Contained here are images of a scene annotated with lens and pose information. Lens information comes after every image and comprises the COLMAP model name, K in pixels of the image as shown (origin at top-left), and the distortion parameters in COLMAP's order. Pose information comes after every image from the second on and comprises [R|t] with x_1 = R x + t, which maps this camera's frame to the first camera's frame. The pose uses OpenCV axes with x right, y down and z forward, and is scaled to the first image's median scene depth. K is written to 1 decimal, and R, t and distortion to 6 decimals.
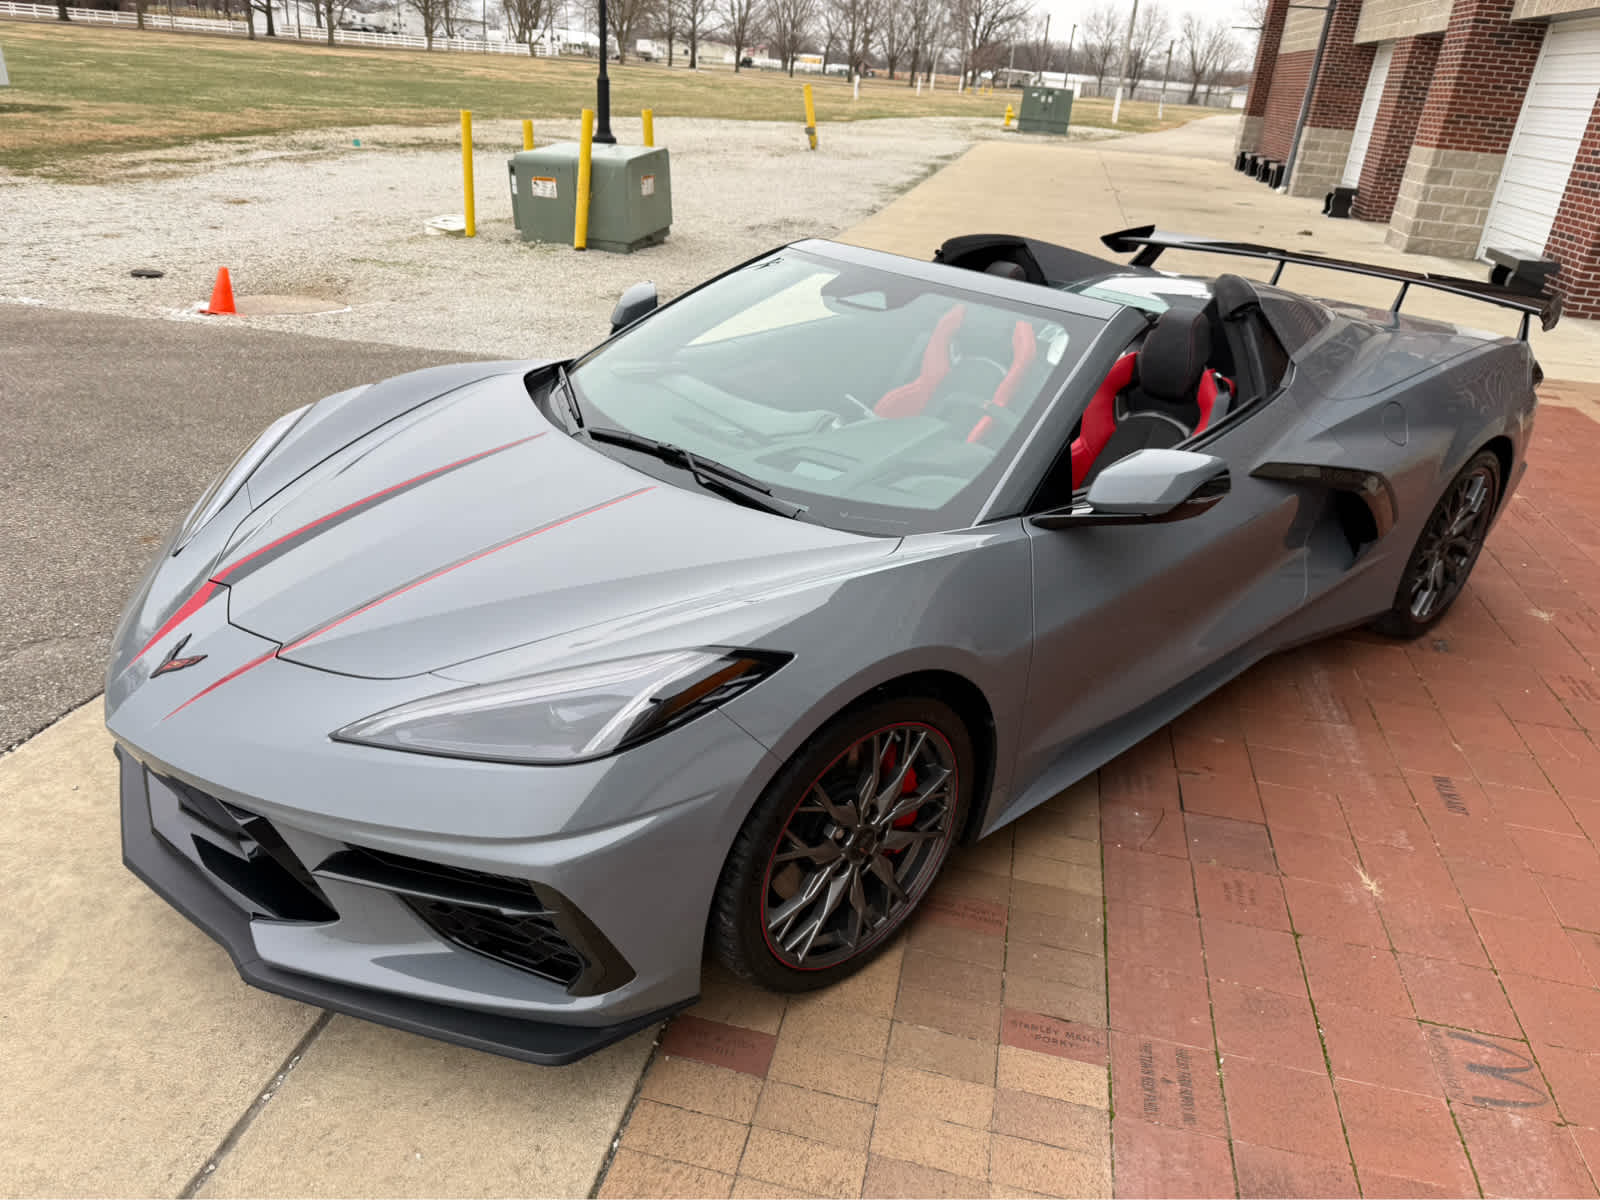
lens RADIAL K [[1133.8, 0, 799.4], [0, 1133.8, 617.6], [0, 0, 1]] dist [0.030190, -0.037295]
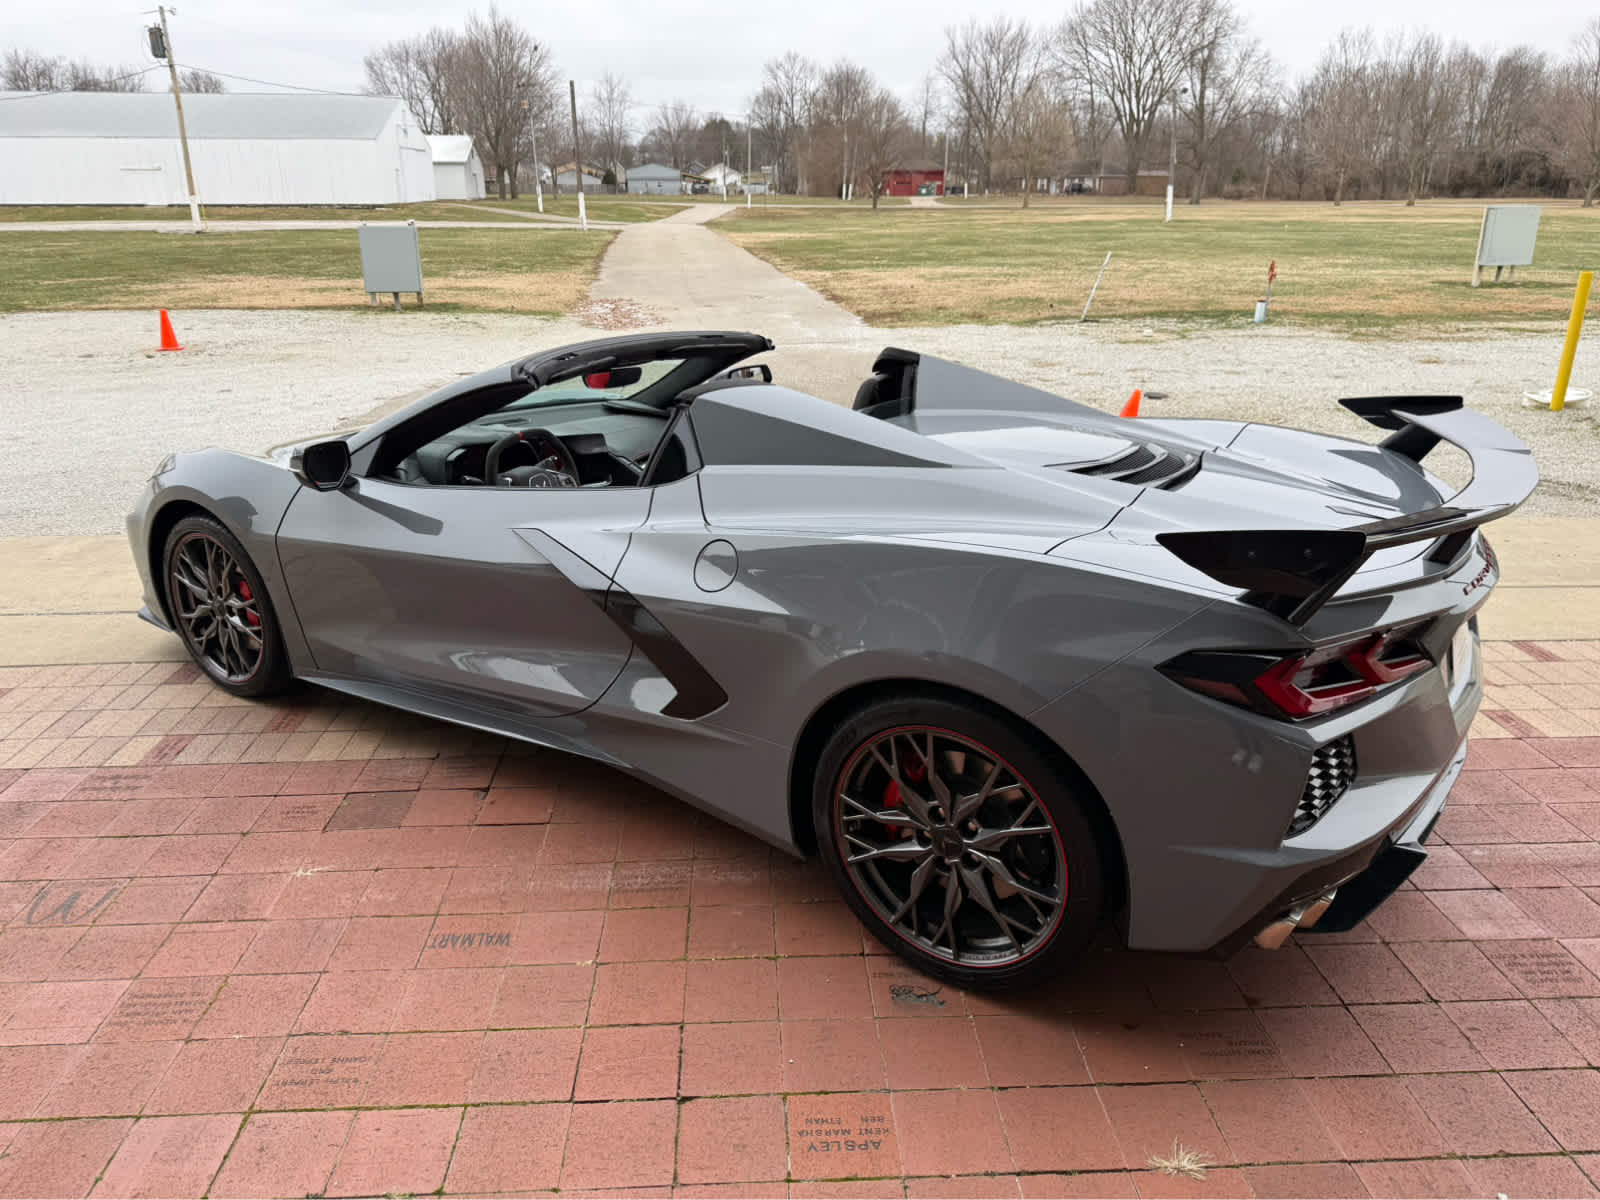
lens RADIAL K [[1133.8, 0, 801.1], [0, 1133.8, 594.0], [0, 0, 1]] dist [0.030190, -0.037295]
pose [[0.256392, 0.253066, -0.932856, 0.469116], [-0.405319, 0.904312, 0.133922, -0.102995], [0.877485, 0.343768, 0.334431, 0.285523]]
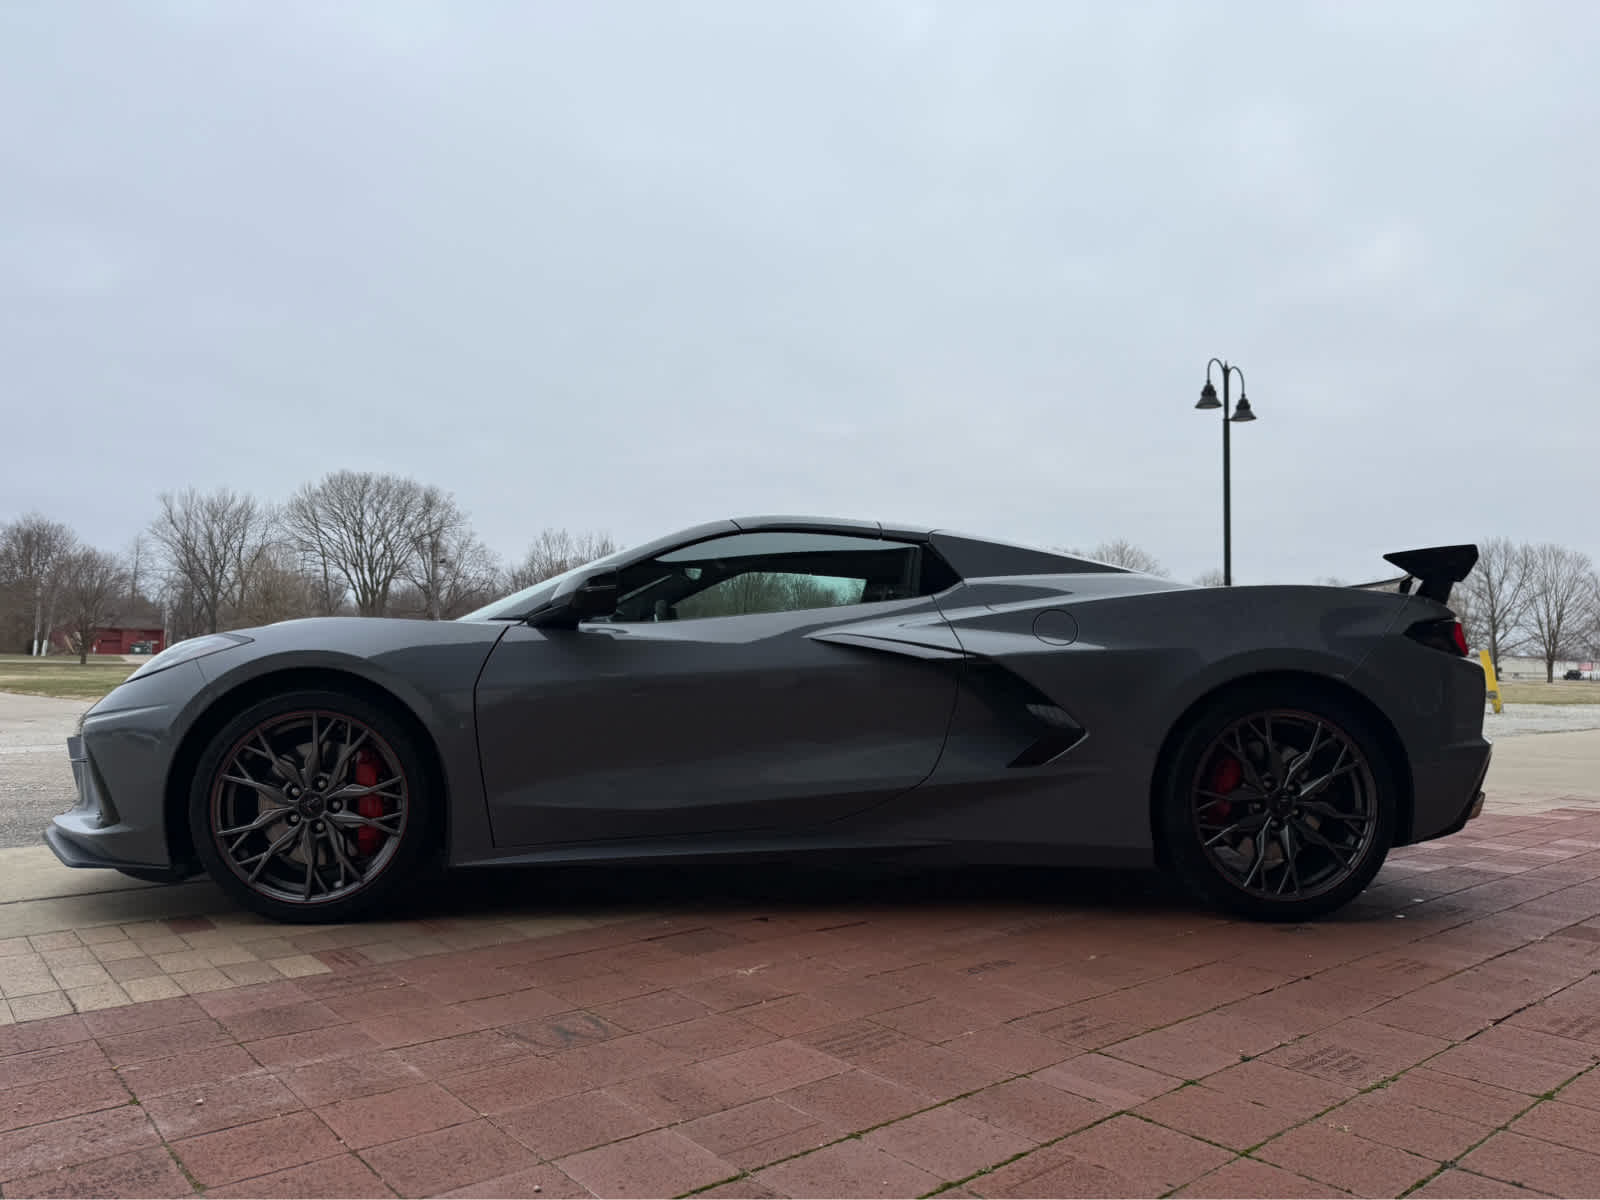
lens RADIAL K [[1133.8, 0, 801.9], [0, 1133.8, 606.3], [0, 0, 1]] dist [0.030190, -0.037295]
pose [[0.791788, -0.096692, -0.603095, 0.346437], [-0.225537, 0.871328, -0.435799, 0.112331], [0.567631, 0.481080, 0.668099, 0.063070]]
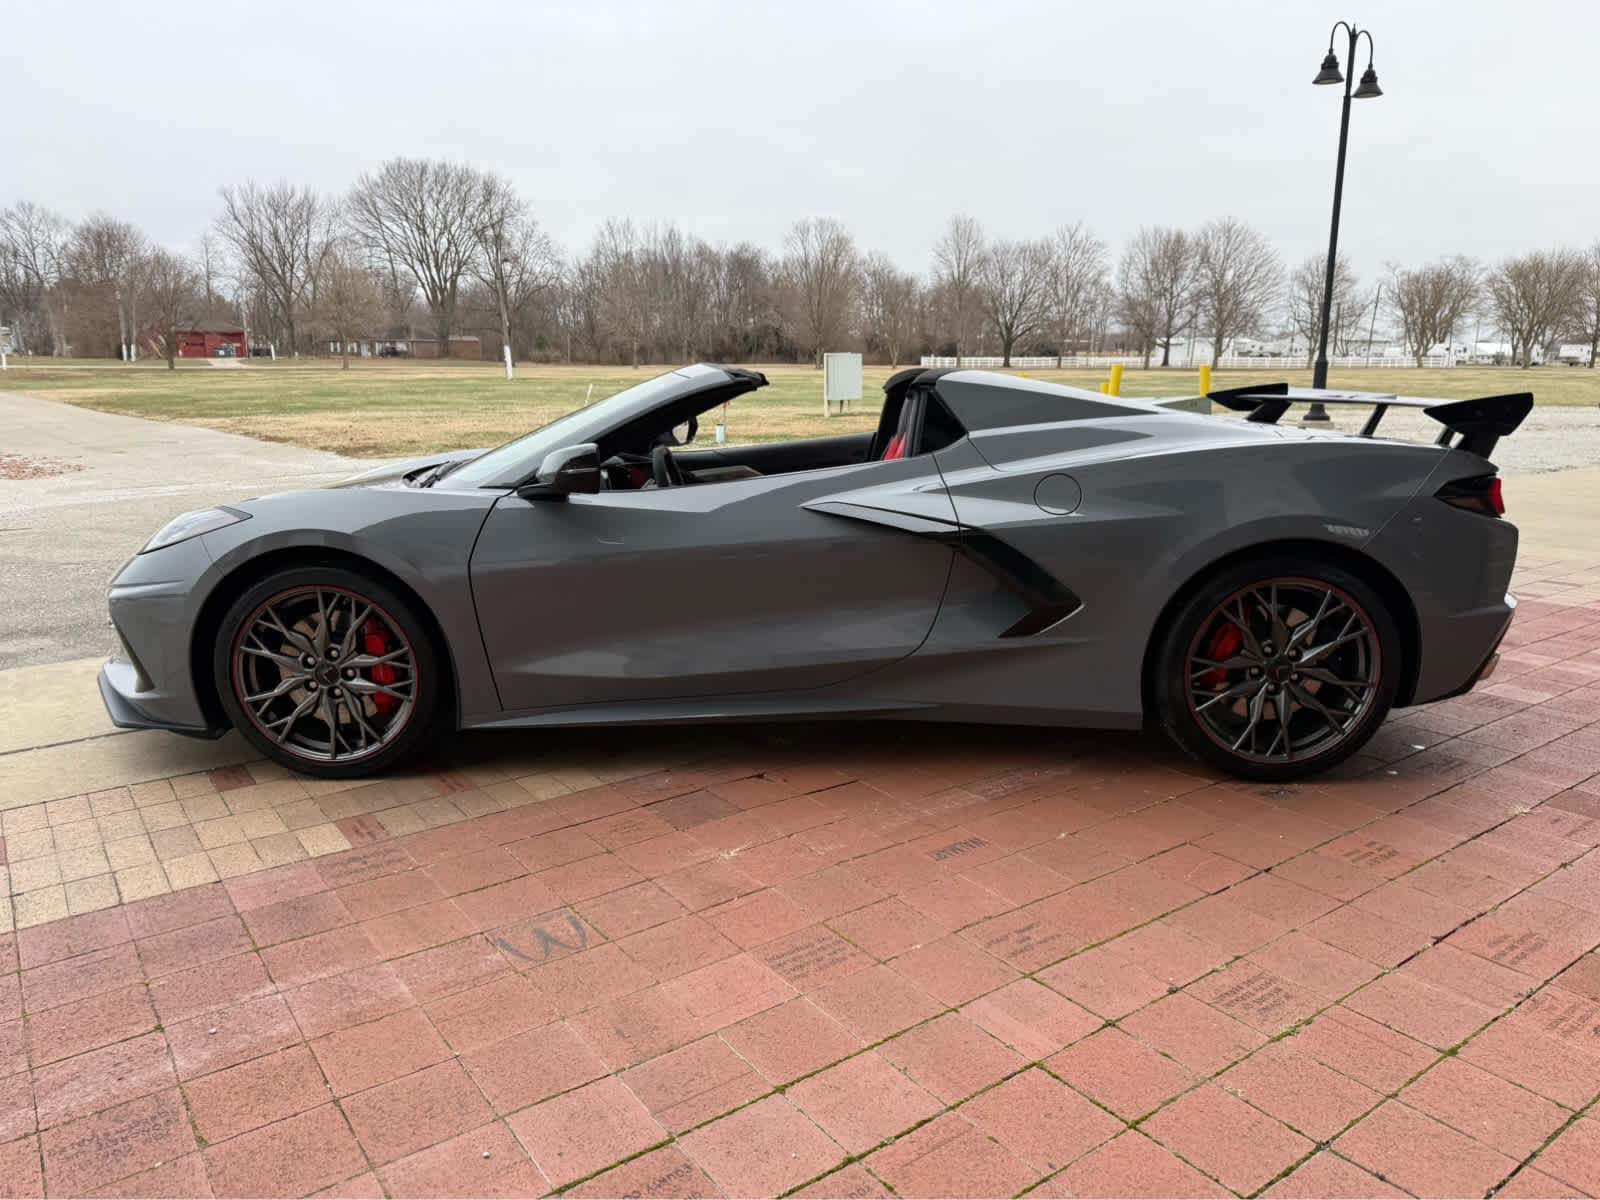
lens RADIAL K [[1133.8, 0, 798.2], [0, 1133.8, 614.1], [0, 0, 1]] dist [0.030190, -0.037295]
pose [[0.745376, 0.074312, -0.662489, 0.365977], [-0.242516, 0.955903, -0.165634, 0.053241], [0.620967, 0.284124, 0.730529, 0.060929]]
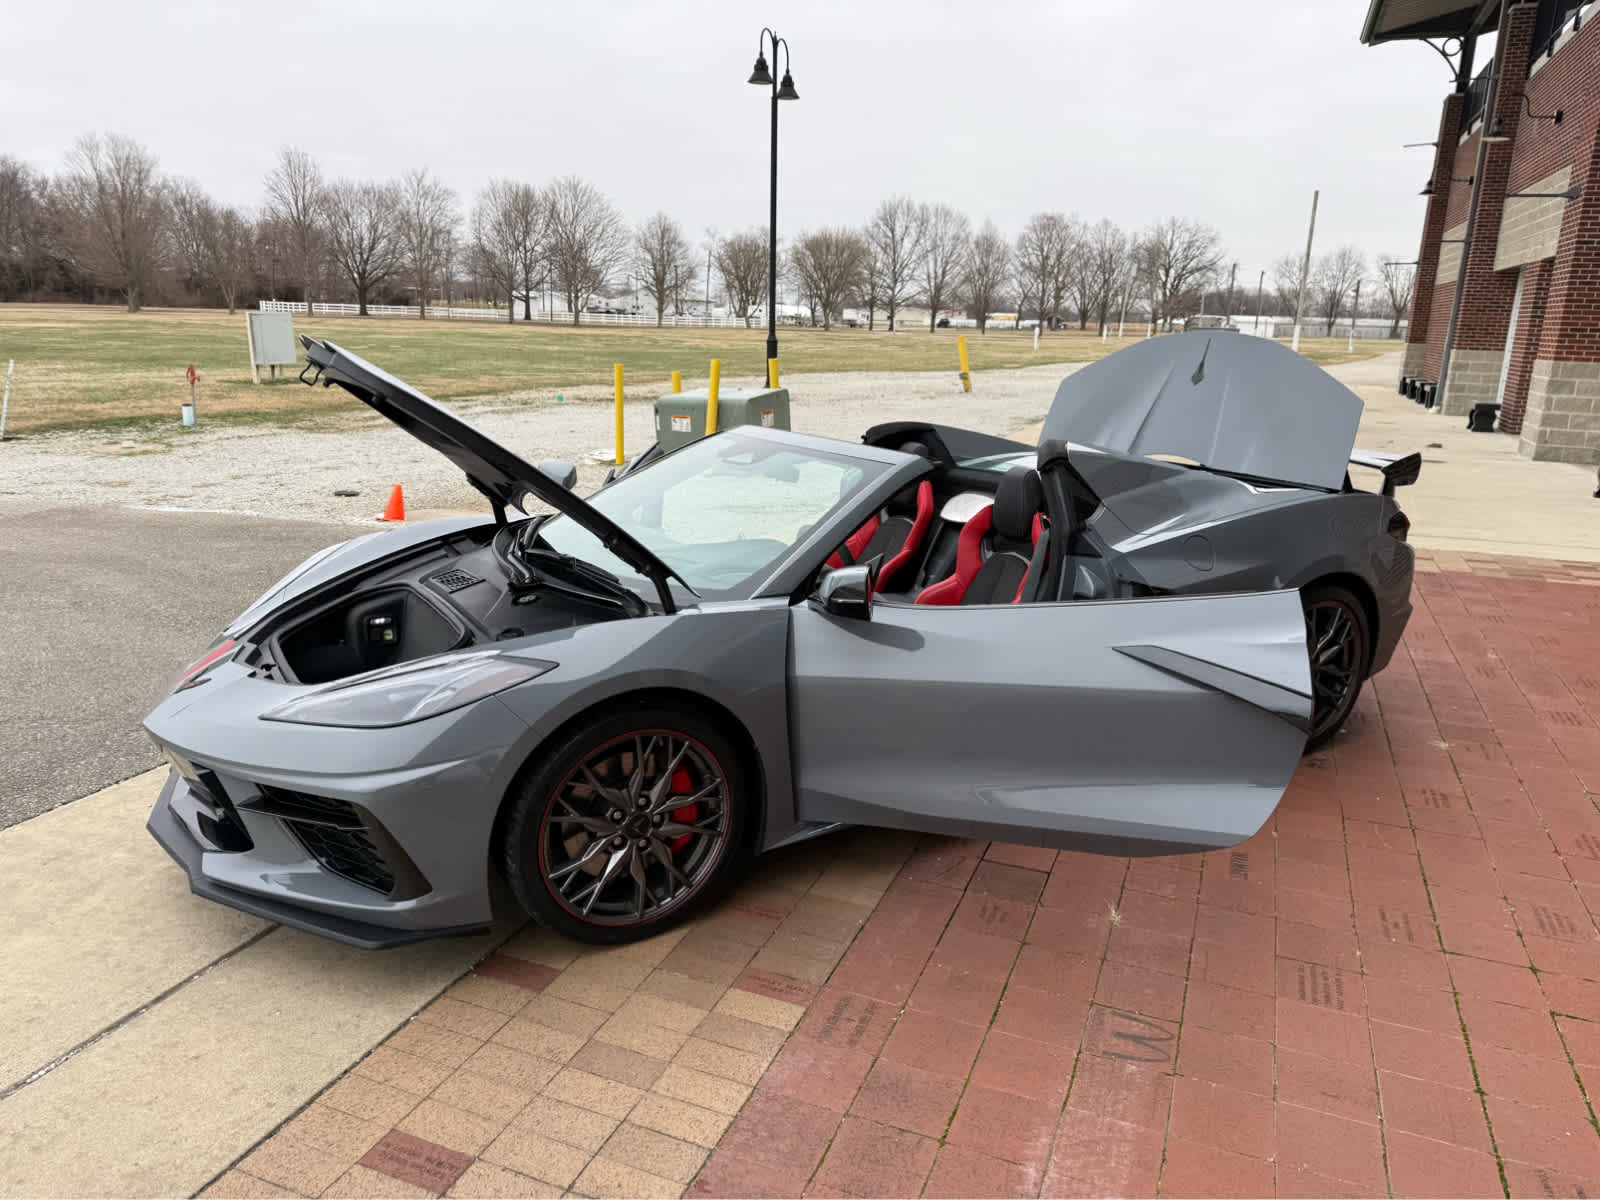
lens RADIAL K [[1133.8, 0, 799.8], [0, 1133.8, 613.2], [0, 0, 1]] dist [0.030190, -0.037295]
pose [[0.984409, -0.003864, -0.175850, 0.115413], [-0.032037, 0.979096, -0.200858, 0.051683], [0.172951, 0.203361, 0.963708, -0.073729]]
